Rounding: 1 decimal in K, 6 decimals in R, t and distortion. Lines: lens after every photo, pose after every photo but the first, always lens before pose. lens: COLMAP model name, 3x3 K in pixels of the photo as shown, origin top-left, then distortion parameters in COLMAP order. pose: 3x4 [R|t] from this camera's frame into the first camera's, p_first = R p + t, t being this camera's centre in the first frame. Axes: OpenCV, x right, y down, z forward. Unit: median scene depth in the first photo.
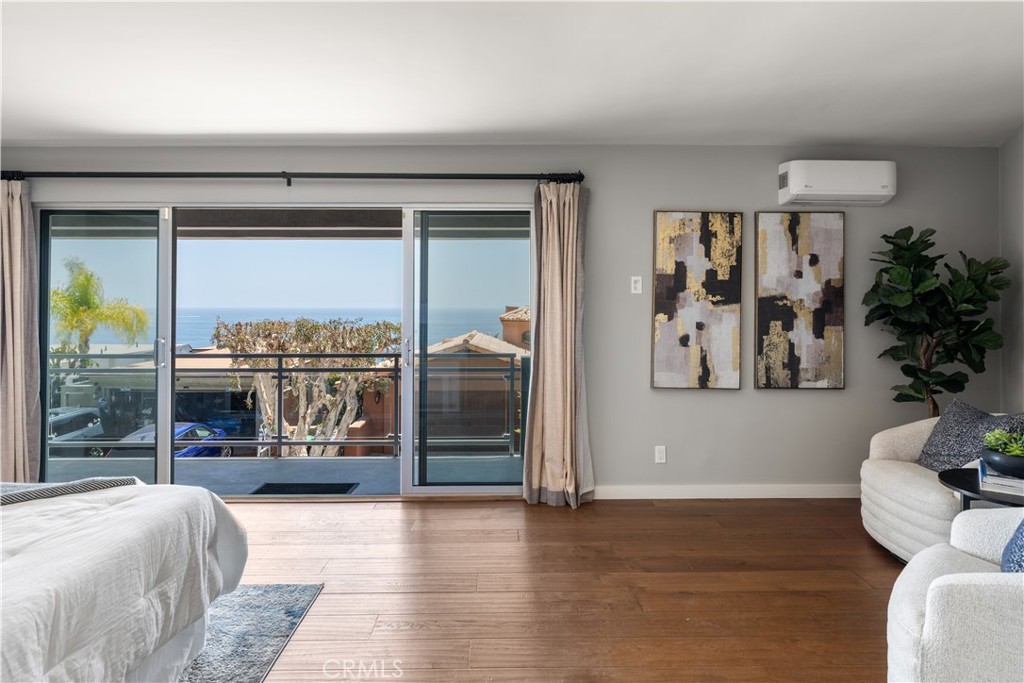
lens RADIAL K [[573.5, 0, 504.1], [0, 573.5, 302.6], [0, 0, 1]] dist [0.001205, -0.001851]
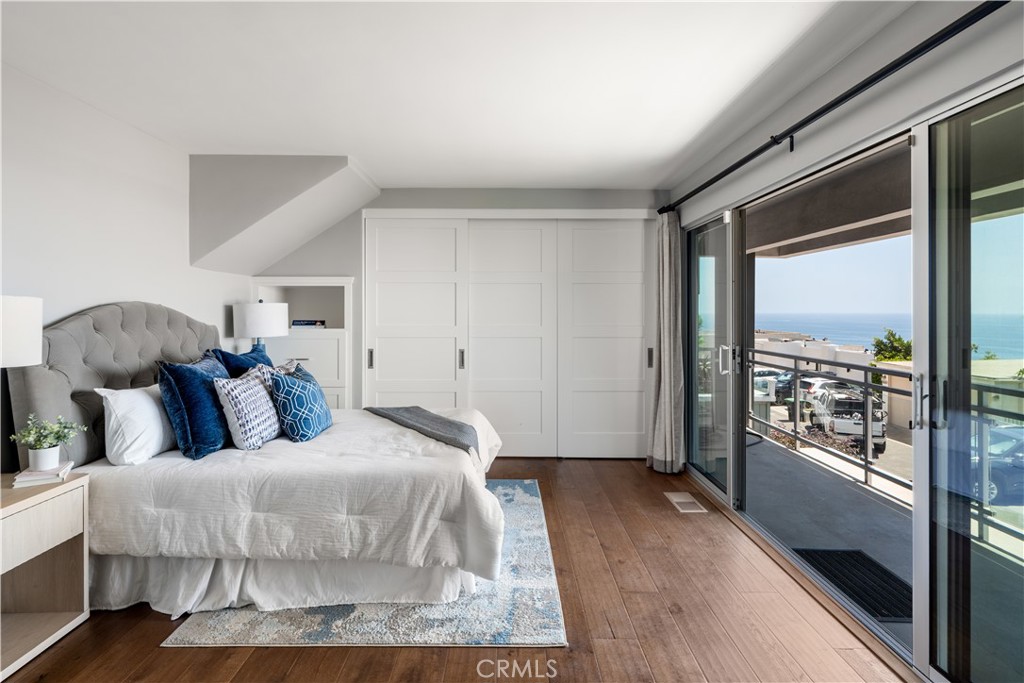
lens RADIAL K [[540.2, 0, 522.4], [0, 540.2, 310.2], [0, 0, 1]] dist [-0.009839, 0.000446]
pose [[0.006462, -0.003600, -0.999973, 0.331746], [0.004951, 0.999981, -0.003568, 0.004594], [0.999967, -0.004928, 0.006480, 0.663426]]
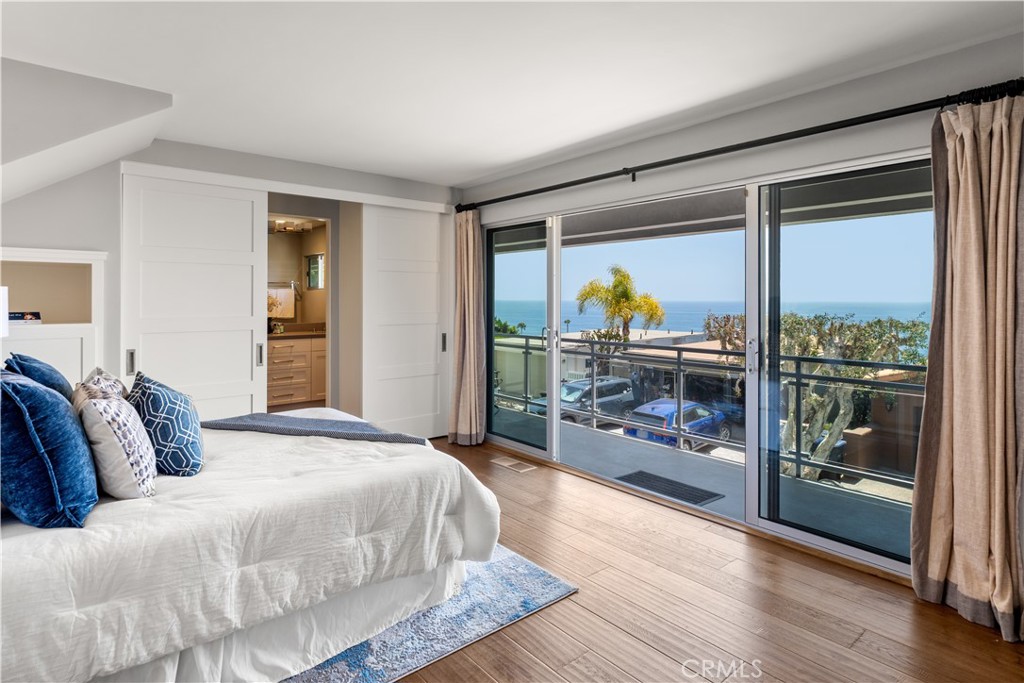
lens RADIAL K [[532.2, 0, 517.0], [0, 532.2, 298.8], [0, 0, 1]] dist [-0.007169, 0.000698]
pose [[0.639815, 0.000523, -0.768528, 0.216212], [0.002376, 0.999994, 0.002659, 0.000095], [0.768525, -0.003527, 0.639810, 0.250465]]
